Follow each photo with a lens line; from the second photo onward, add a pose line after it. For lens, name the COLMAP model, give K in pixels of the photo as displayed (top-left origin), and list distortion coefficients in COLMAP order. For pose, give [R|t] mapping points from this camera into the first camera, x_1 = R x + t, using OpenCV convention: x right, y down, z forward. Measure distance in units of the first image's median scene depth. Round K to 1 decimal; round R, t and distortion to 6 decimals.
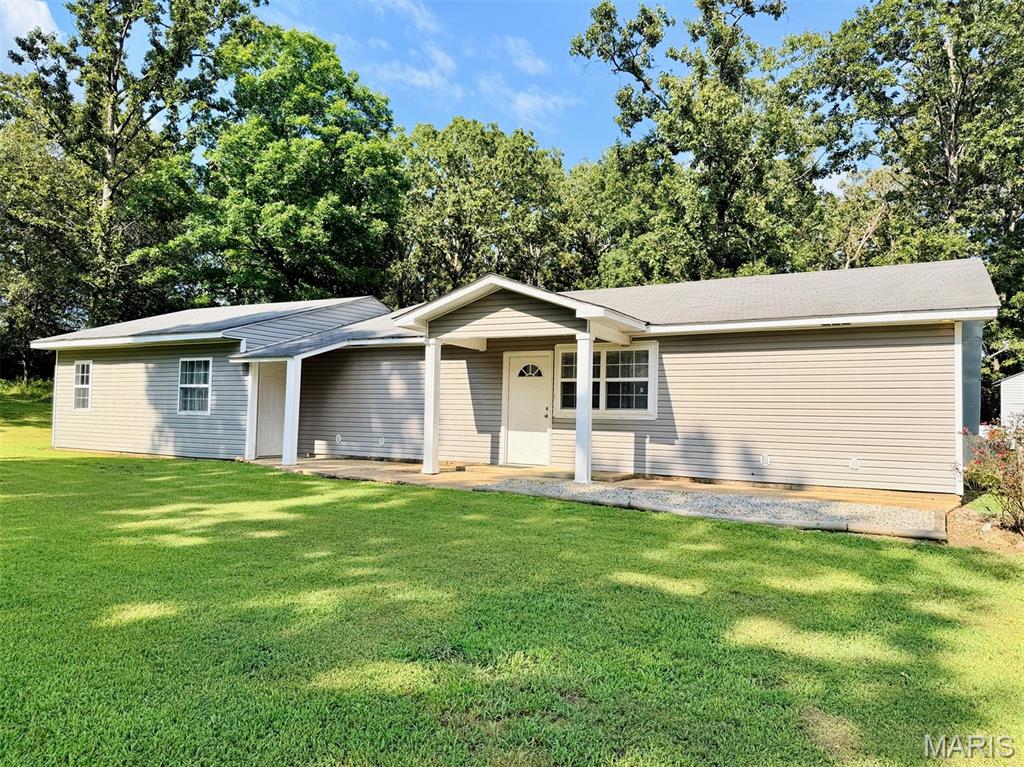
lens RADIAL K [[709.2, 0, 512.0], [0, 709.2, 383.5], [0, 0, 1]] dist [0.000395, -0.000550]
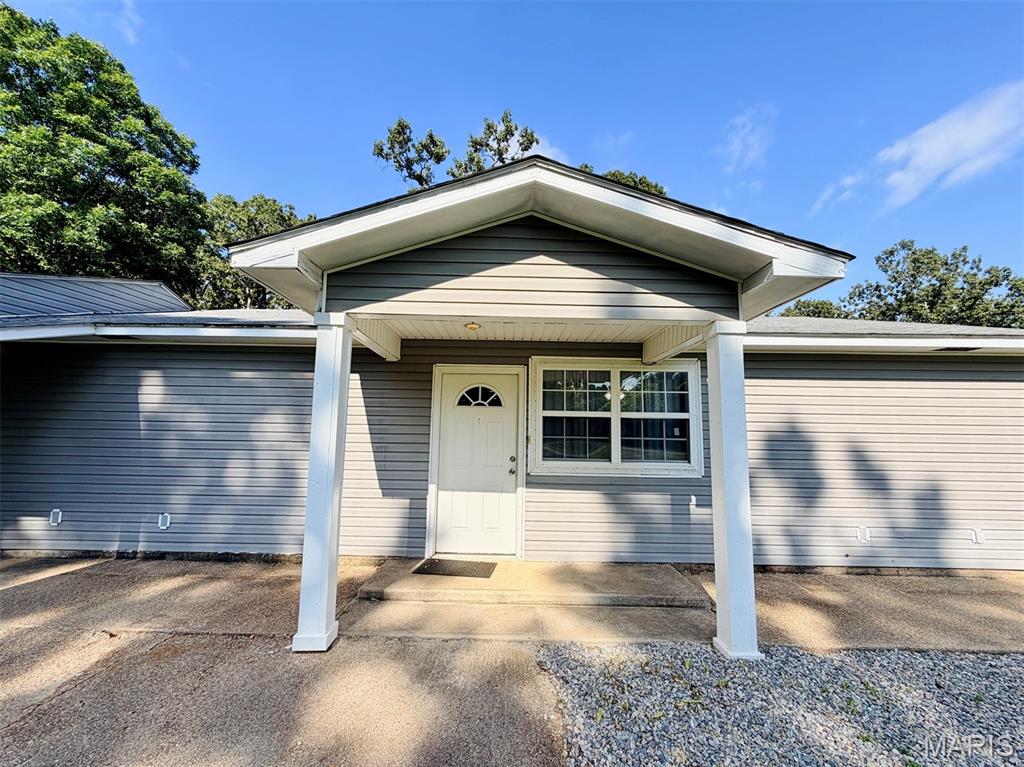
lens RADIAL K [[408.9, 0, 508.3], [0, 408.9, 381.5], [0, 0, 1]] dist [-0.002467, 0.000398]
pose [[0.868856, 0.050696, 0.492463, -0.054168], [-0.020166, 0.997542, -0.067112, -0.003228], [-0.494654, 0.048380, 0.867742, 0.284075]]
